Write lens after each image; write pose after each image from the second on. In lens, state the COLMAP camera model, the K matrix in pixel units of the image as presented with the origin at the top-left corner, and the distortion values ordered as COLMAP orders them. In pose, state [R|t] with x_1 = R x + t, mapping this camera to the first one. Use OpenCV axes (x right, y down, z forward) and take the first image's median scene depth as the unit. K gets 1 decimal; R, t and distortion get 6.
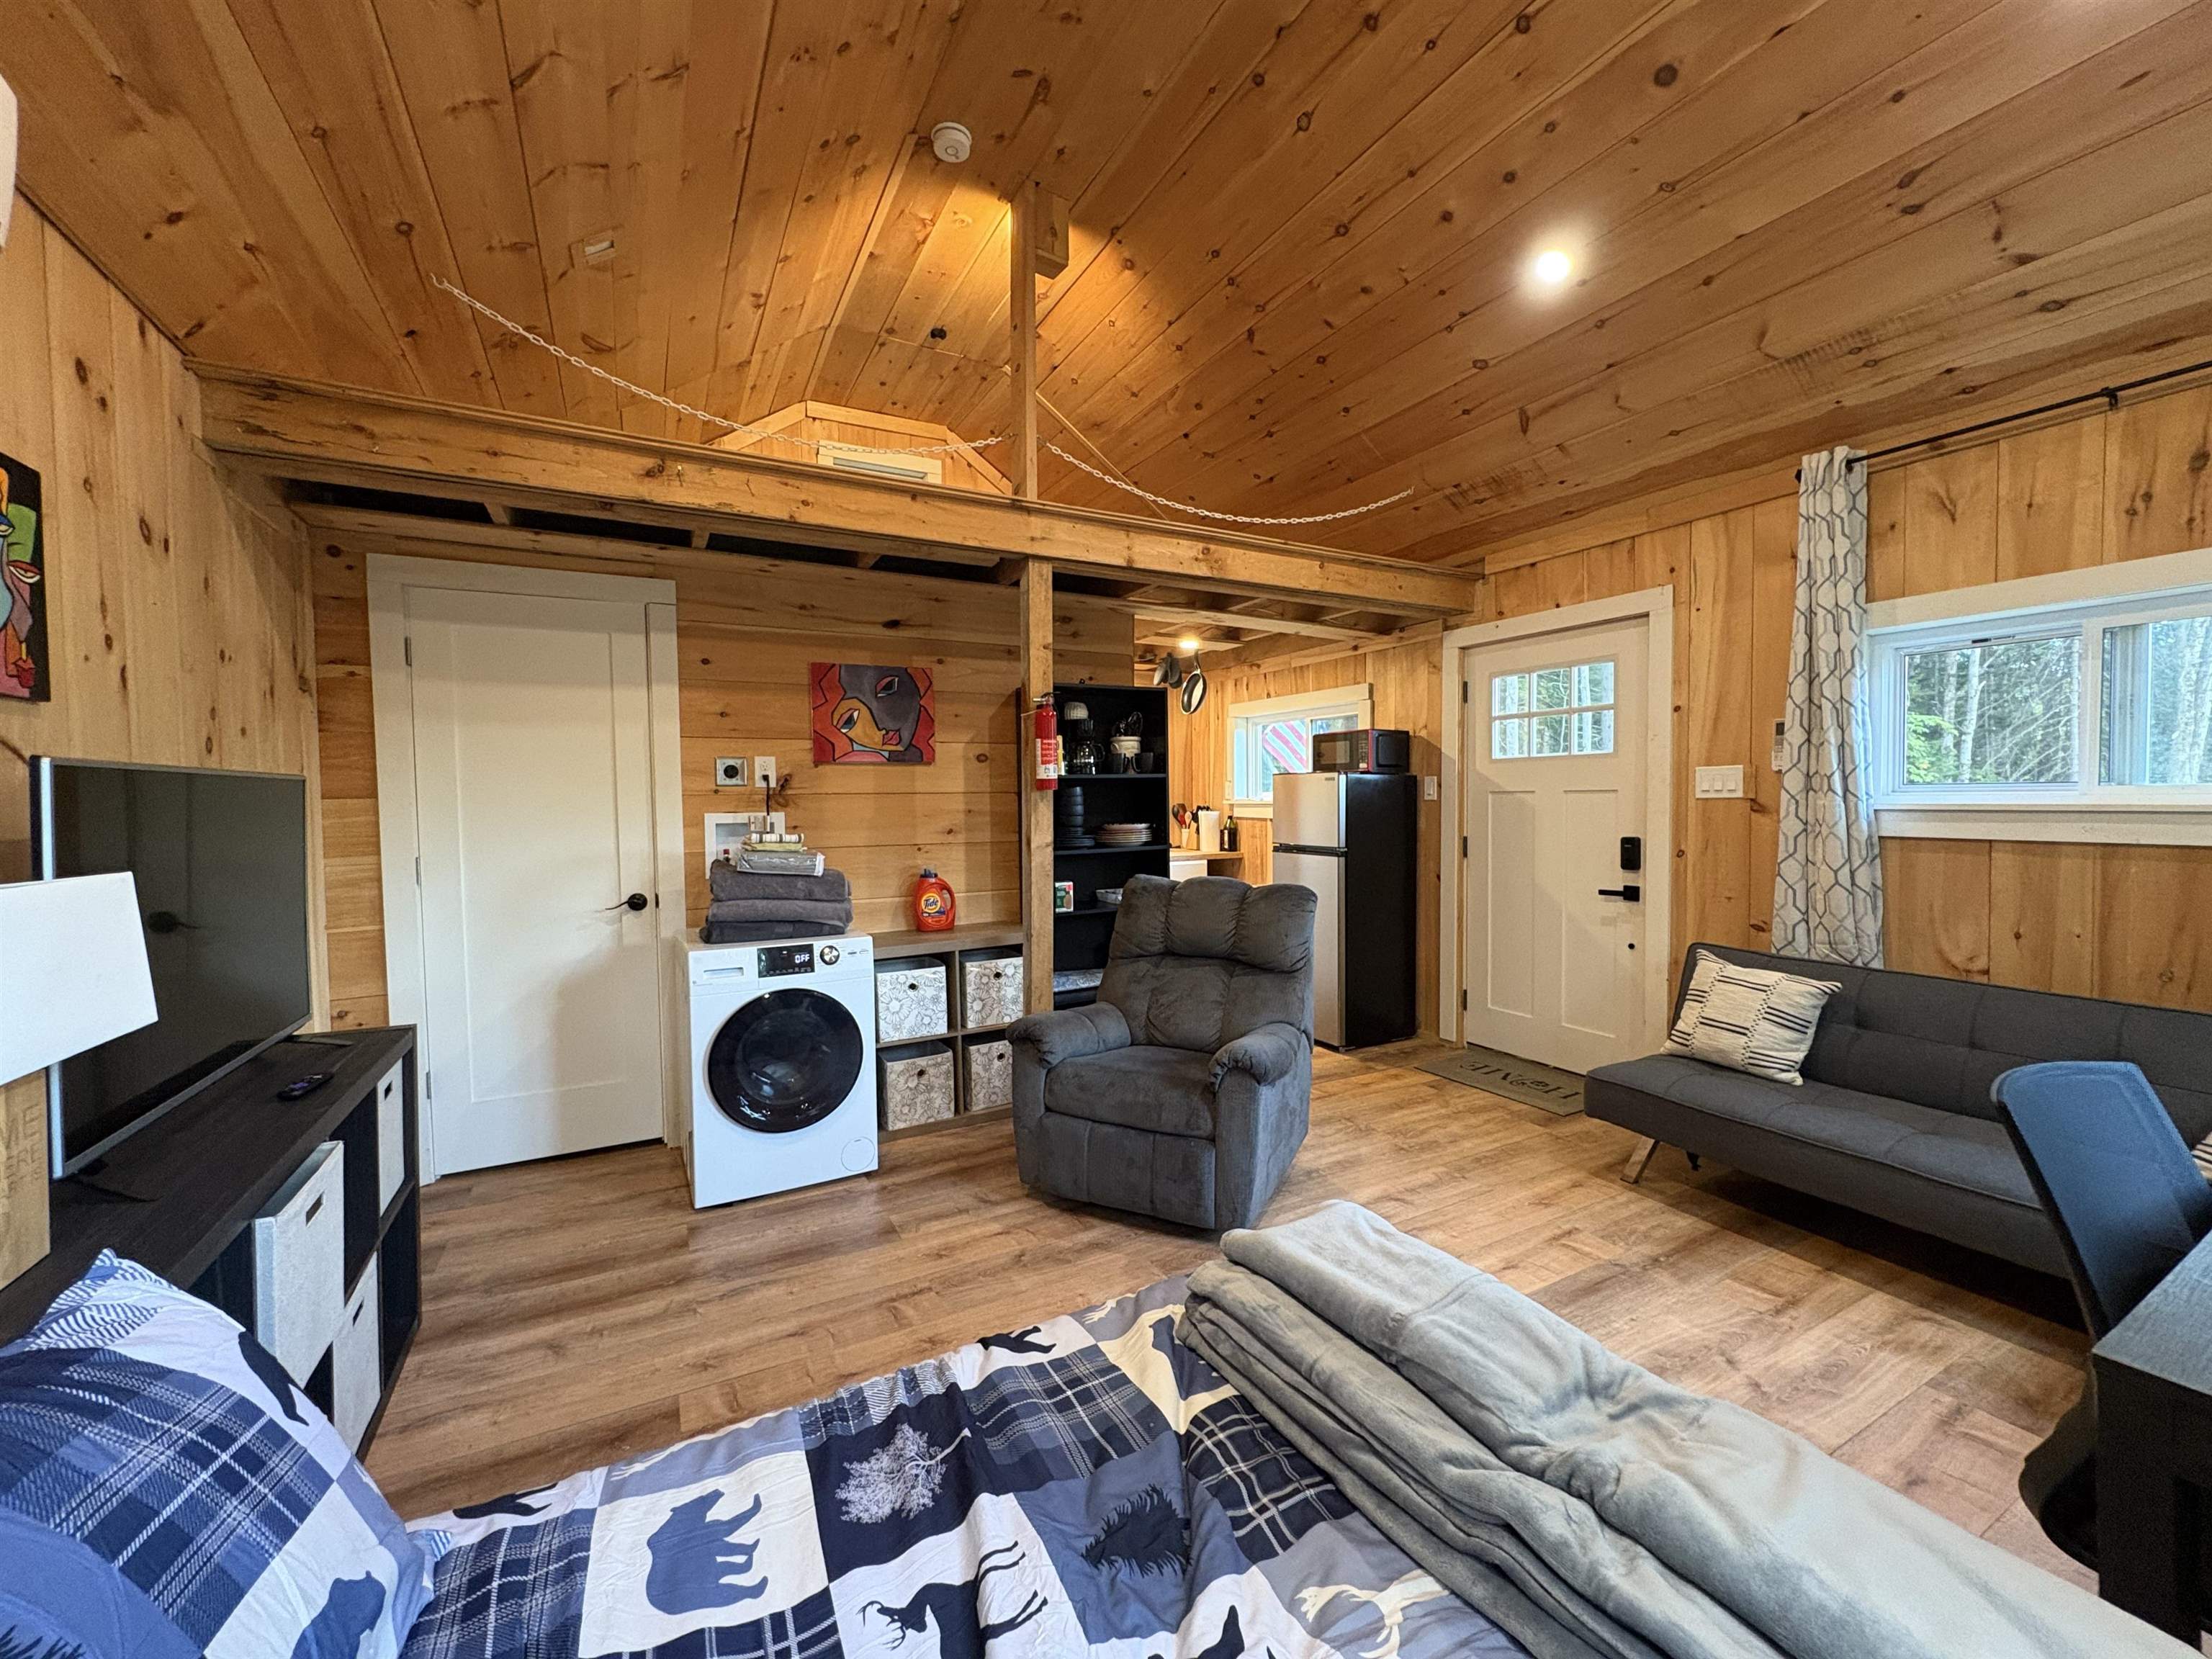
lens RADIAL K [[879.4, 0, 1105.8], [0, 879.4, 820.7], [0, 0, 1]] dist [-0.002093, 0.000210]
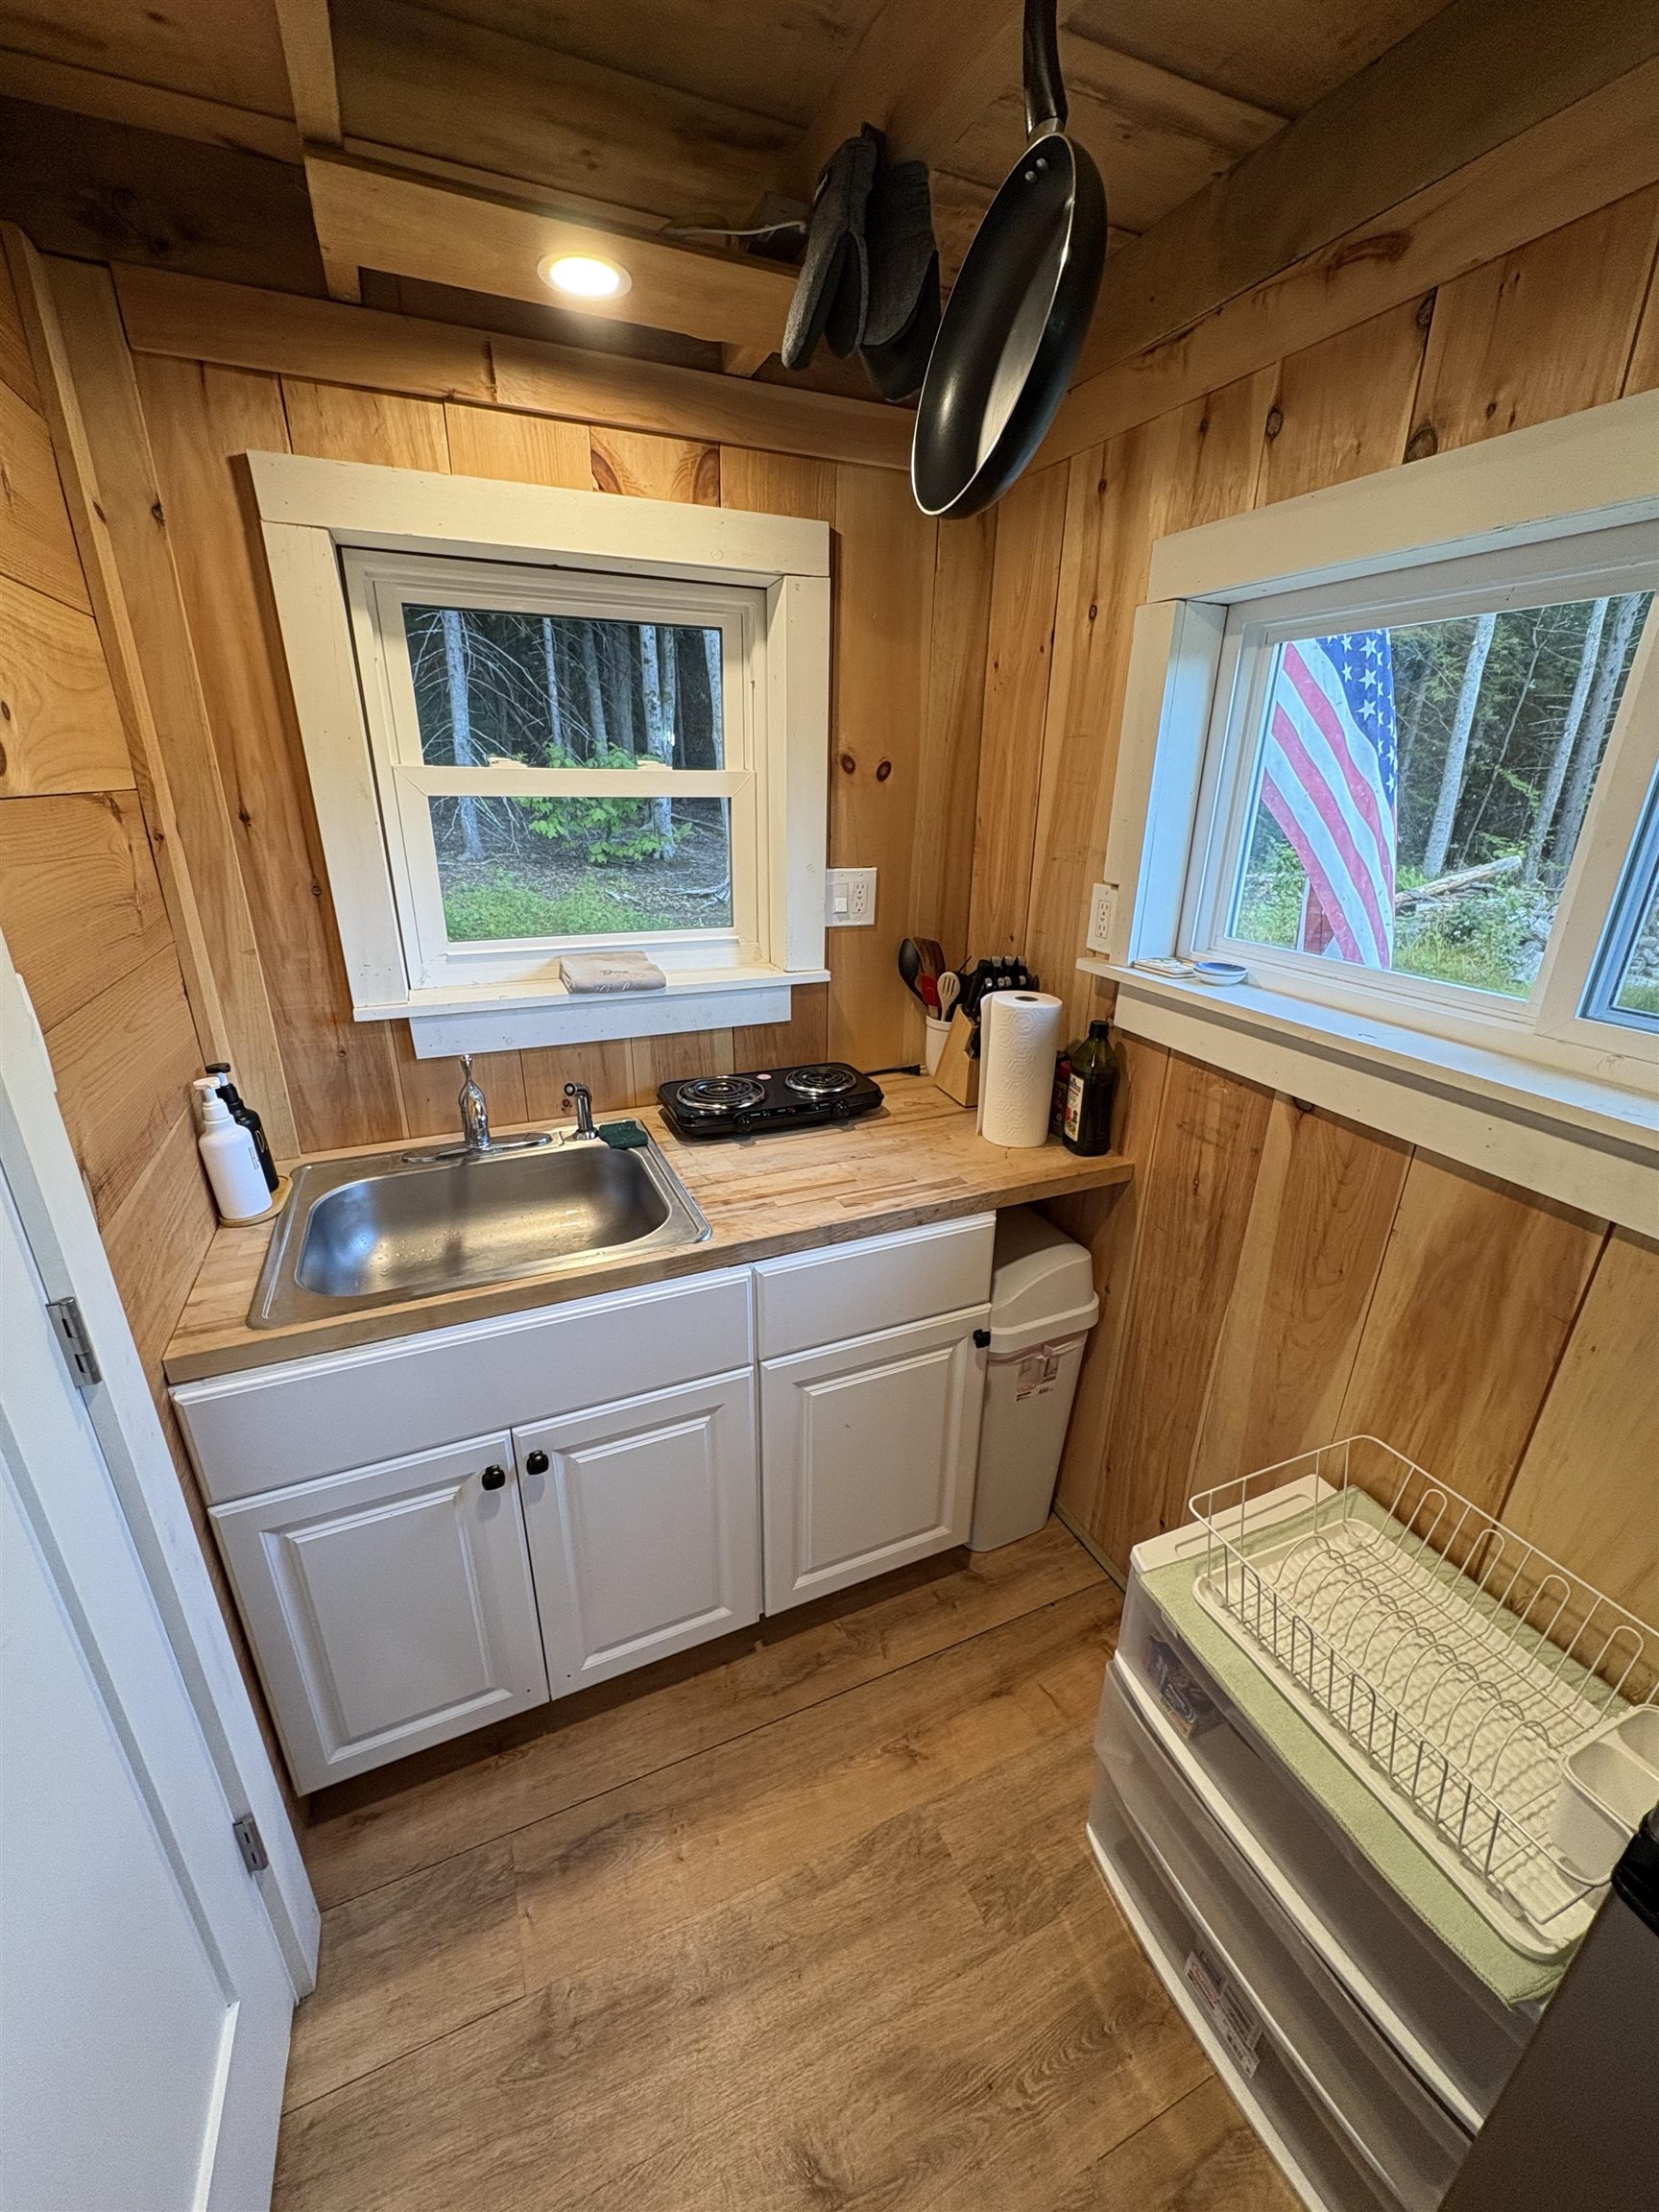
lens RADIAL K [[879.4, 0, 830.7], [0, 879.4, 1108.3], [0, 0, 1]] dist [-0.002093, 0.000210]
pose [[0.996665, 0.050841, -0.063827, 0.146202], [-0.027356, 0.945093, 0.325655, -0.120202], [0.076879, -0.322823, 0.943332, 1.364220]]
